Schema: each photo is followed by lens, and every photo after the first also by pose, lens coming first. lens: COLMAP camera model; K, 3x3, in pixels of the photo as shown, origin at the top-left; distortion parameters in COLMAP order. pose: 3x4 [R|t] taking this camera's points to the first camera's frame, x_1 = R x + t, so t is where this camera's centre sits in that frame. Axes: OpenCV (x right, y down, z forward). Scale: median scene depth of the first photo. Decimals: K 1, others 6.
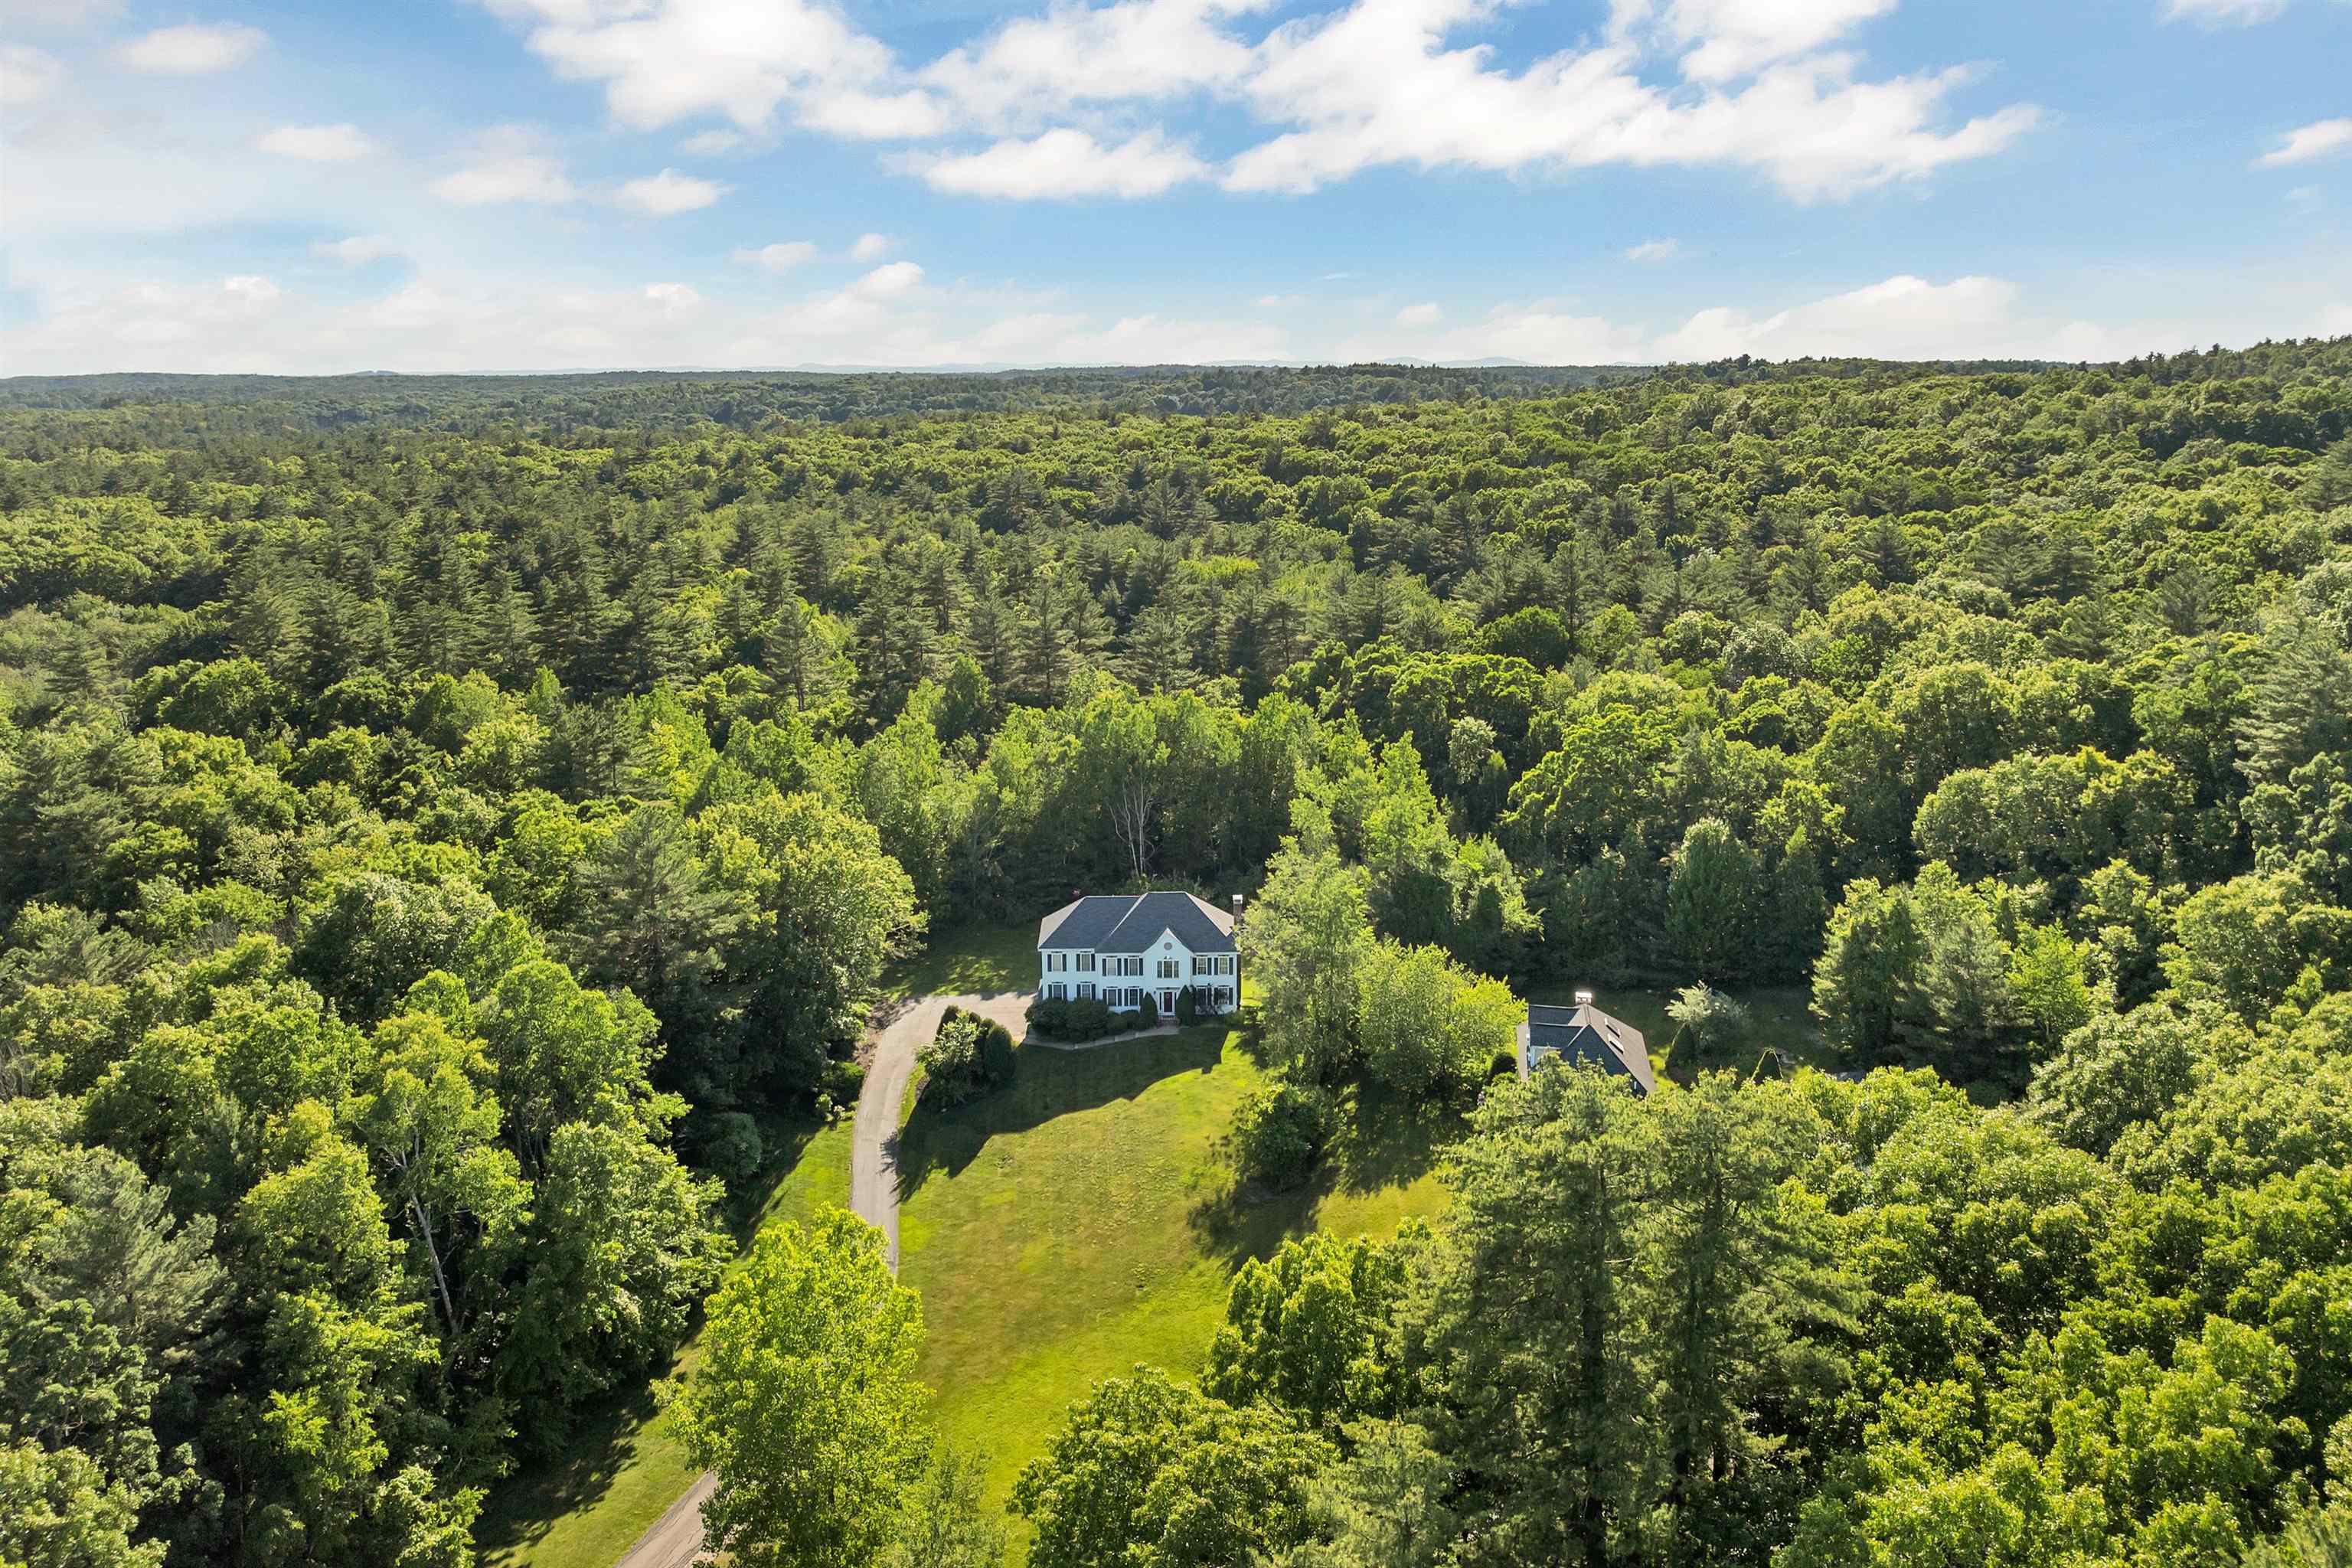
lens RADIAL K [[1675.9, 0, 1172.6], [0, 1675.9, 790.5], [0, 0, 1]] dist [-0.047395, 0.004731]
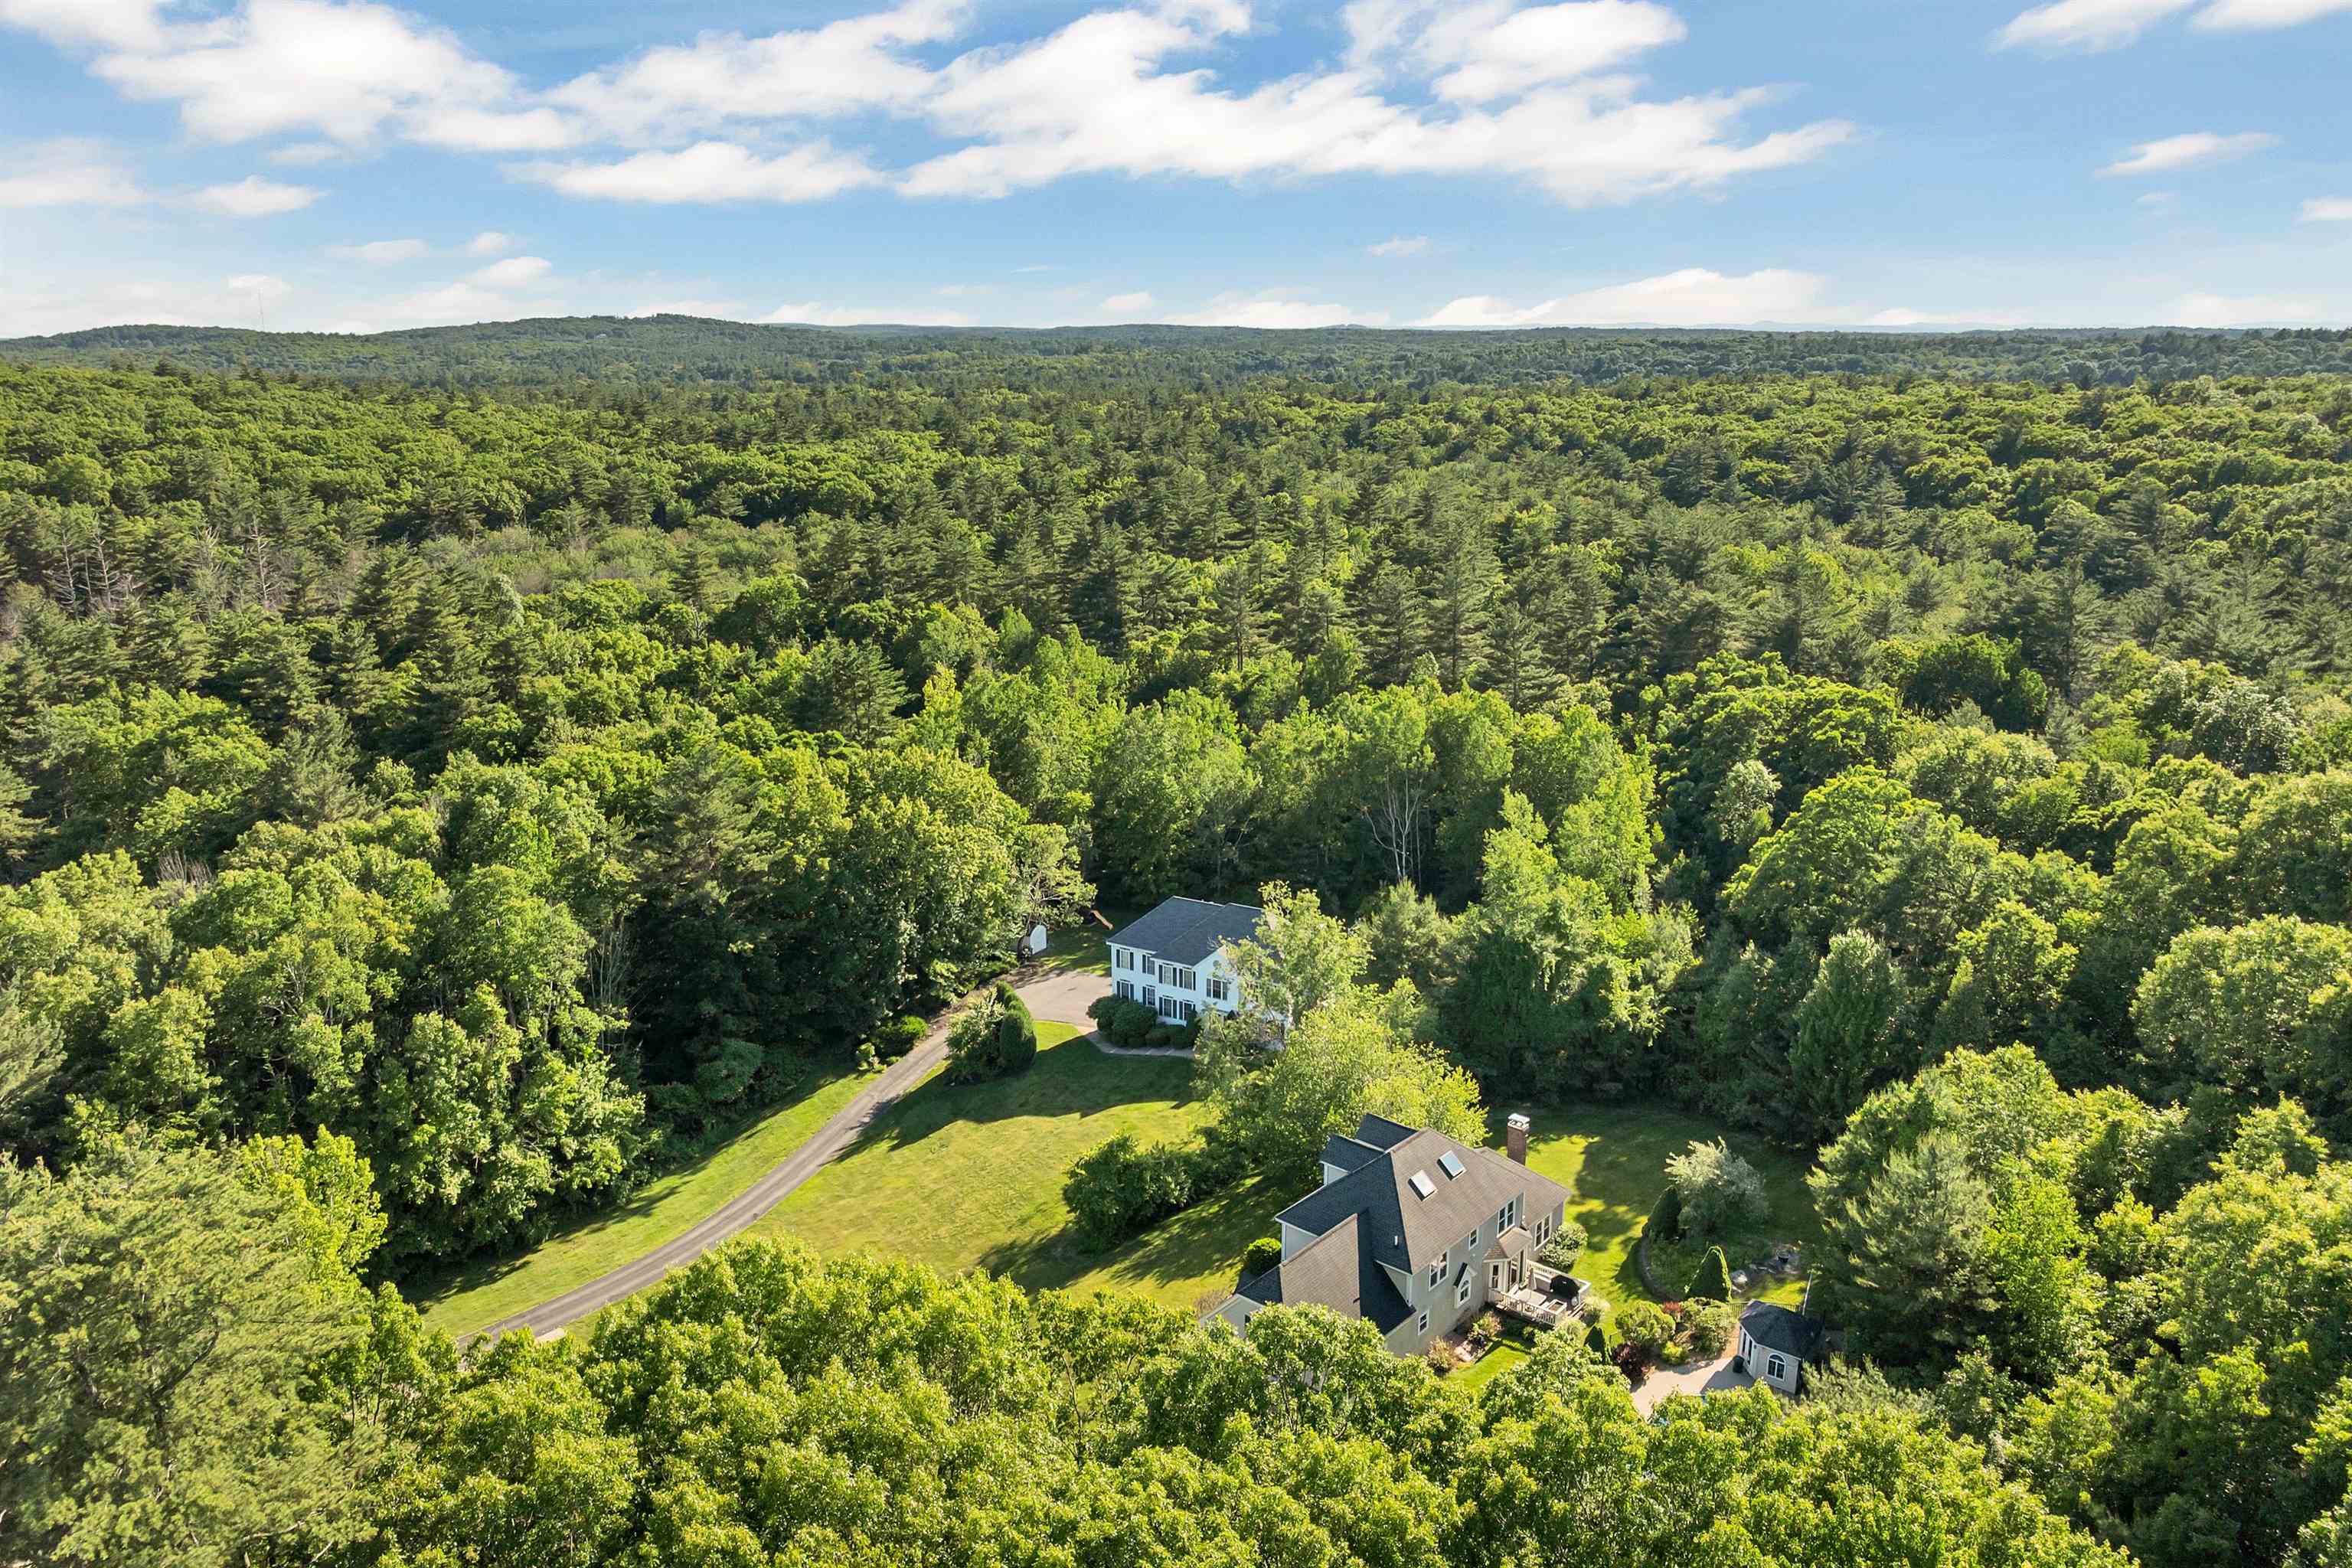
lens RADIAL K [[1675.9, 0, 1172.6], [0, 1675.9, 790.5], [0, 0, 1]] dist [-0.047395, 0.004731]
pose [[0.858824, 0.135369, -0.494061, 0.139256], [-0.123106, 0.990729, 0.057457, -0.016903], [0.497258, 0.011476, 0.867527, 0.065263]]
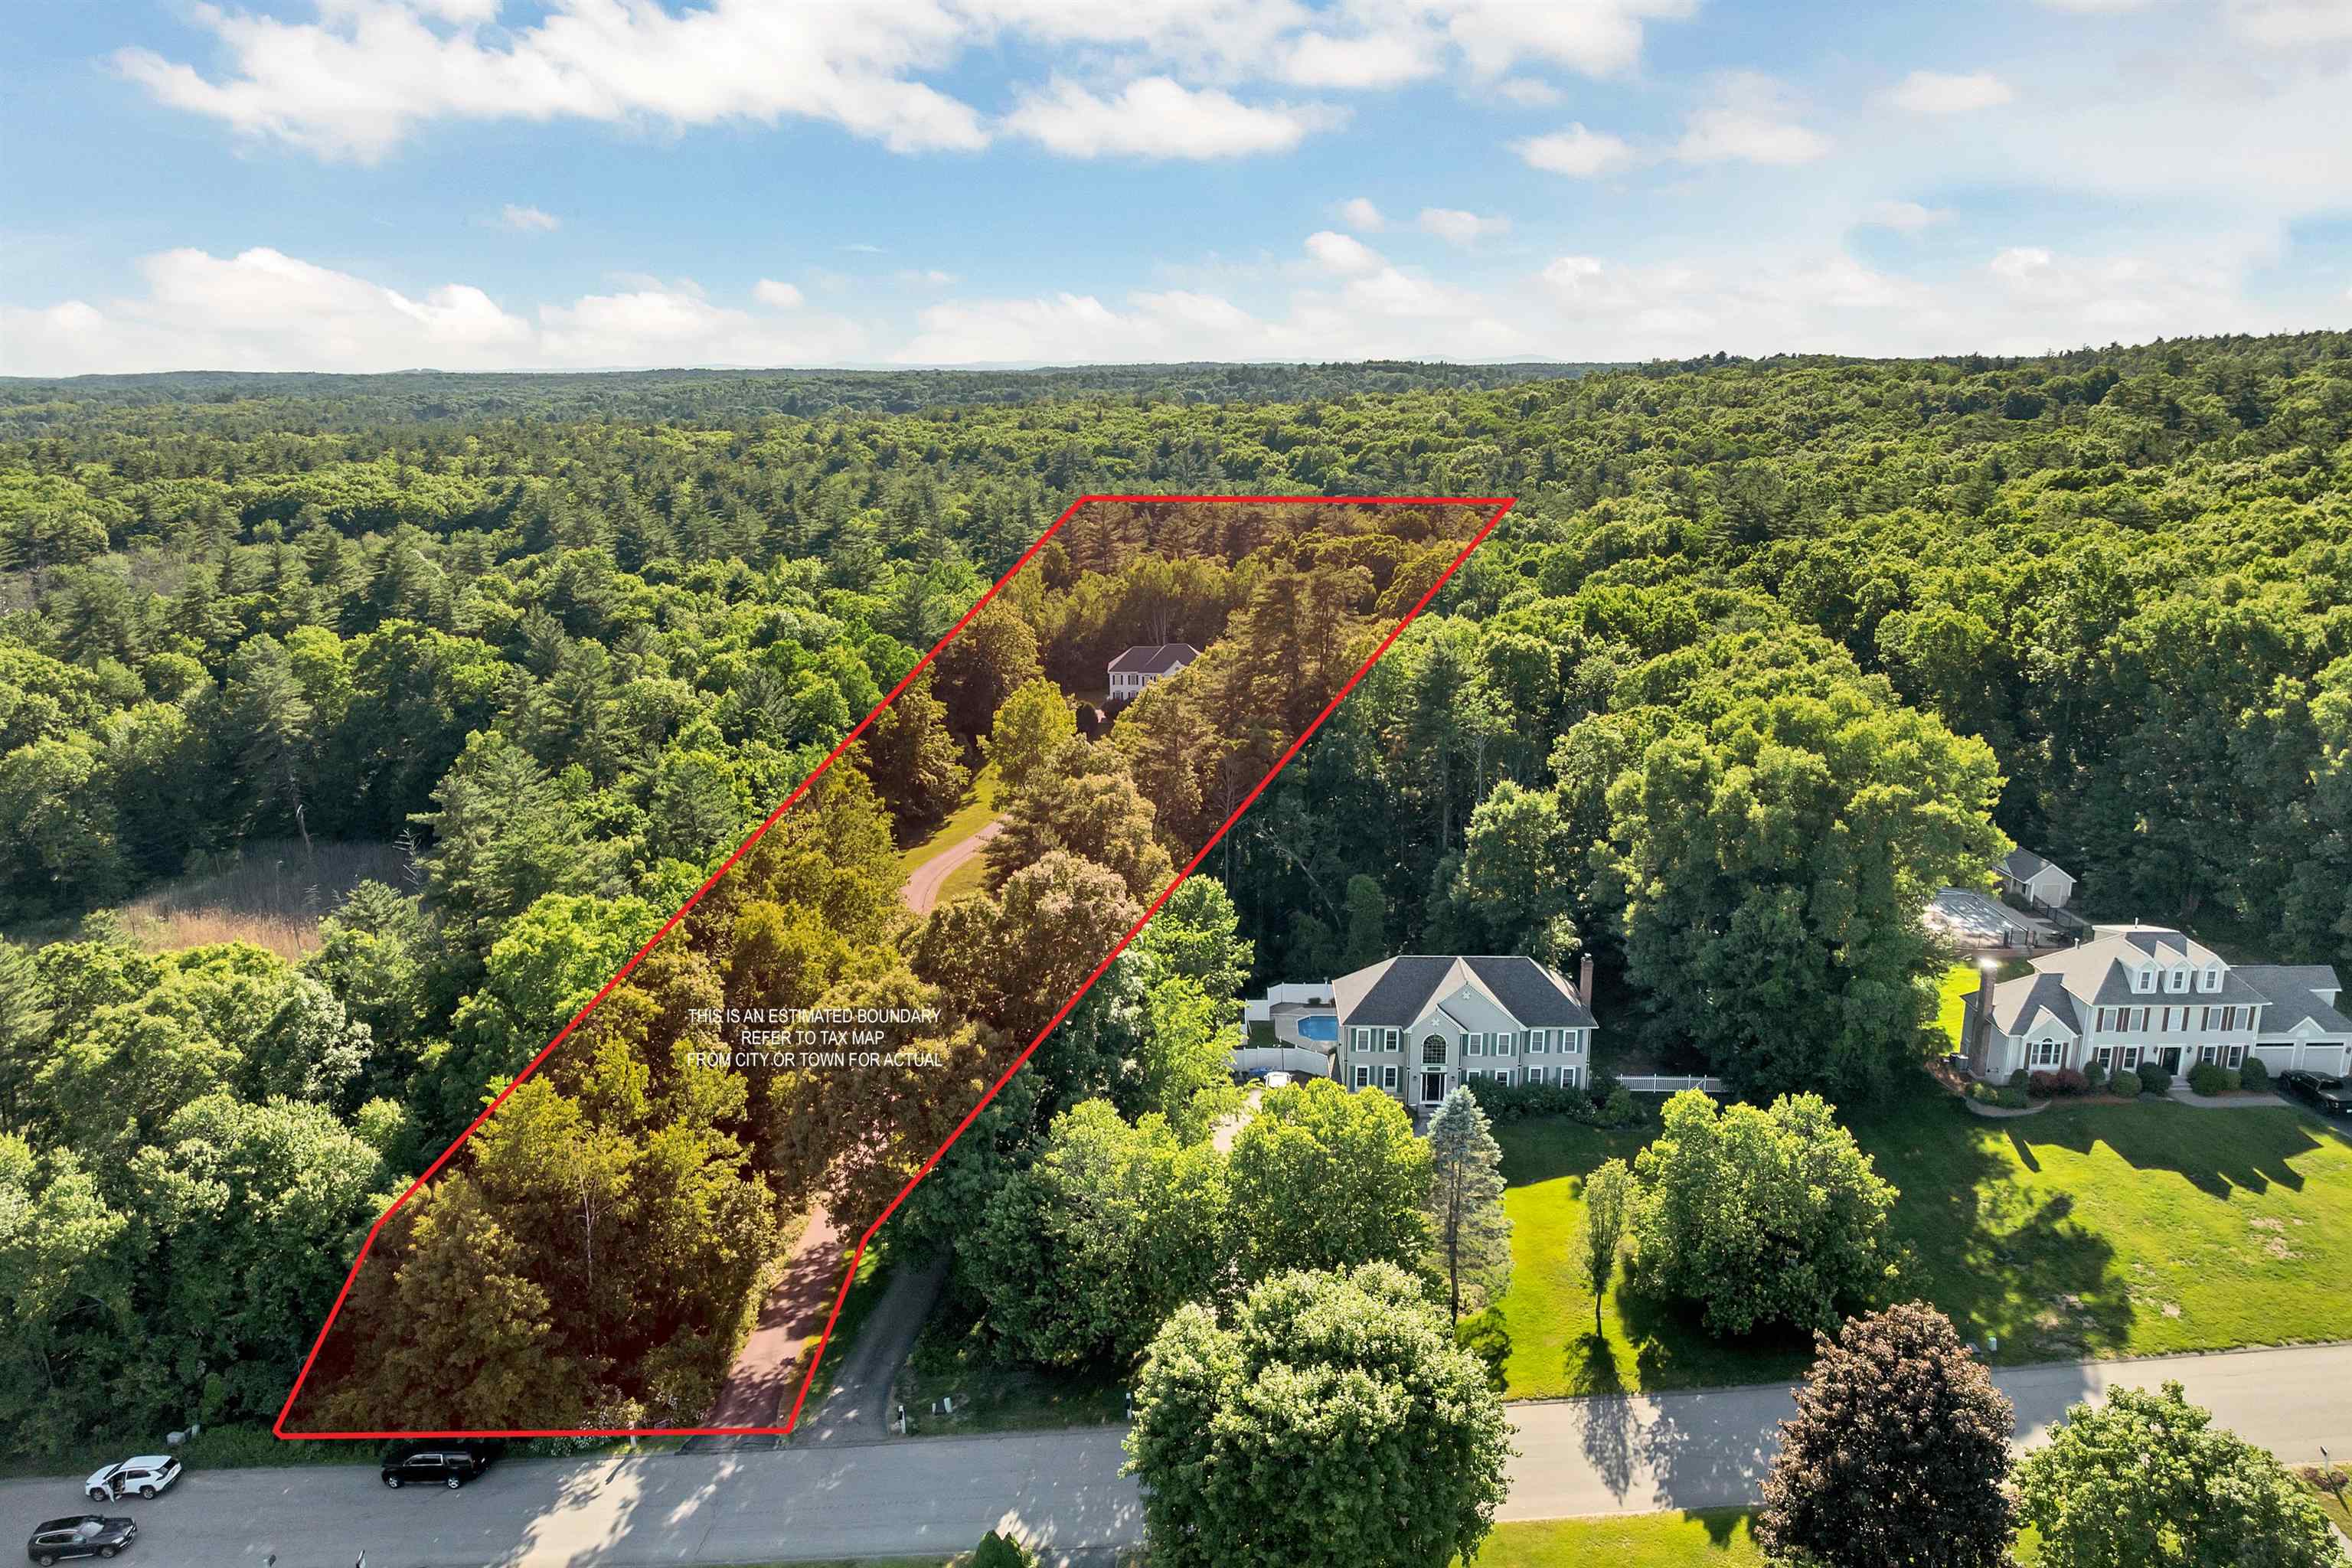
lens RADIAL K [[1675.9, 0, 1172.6], [0, 1675.9, 790.5], [0, 0, 1]] dist [-0.047395, 0.004731]
pose [[0.999833, 0.003161, -0.018016, 0.008865], [-0.003137, 0.999994, 0.001343, 0.077053], [0.018020, -0.001287, 0.999837, -0.296473]]
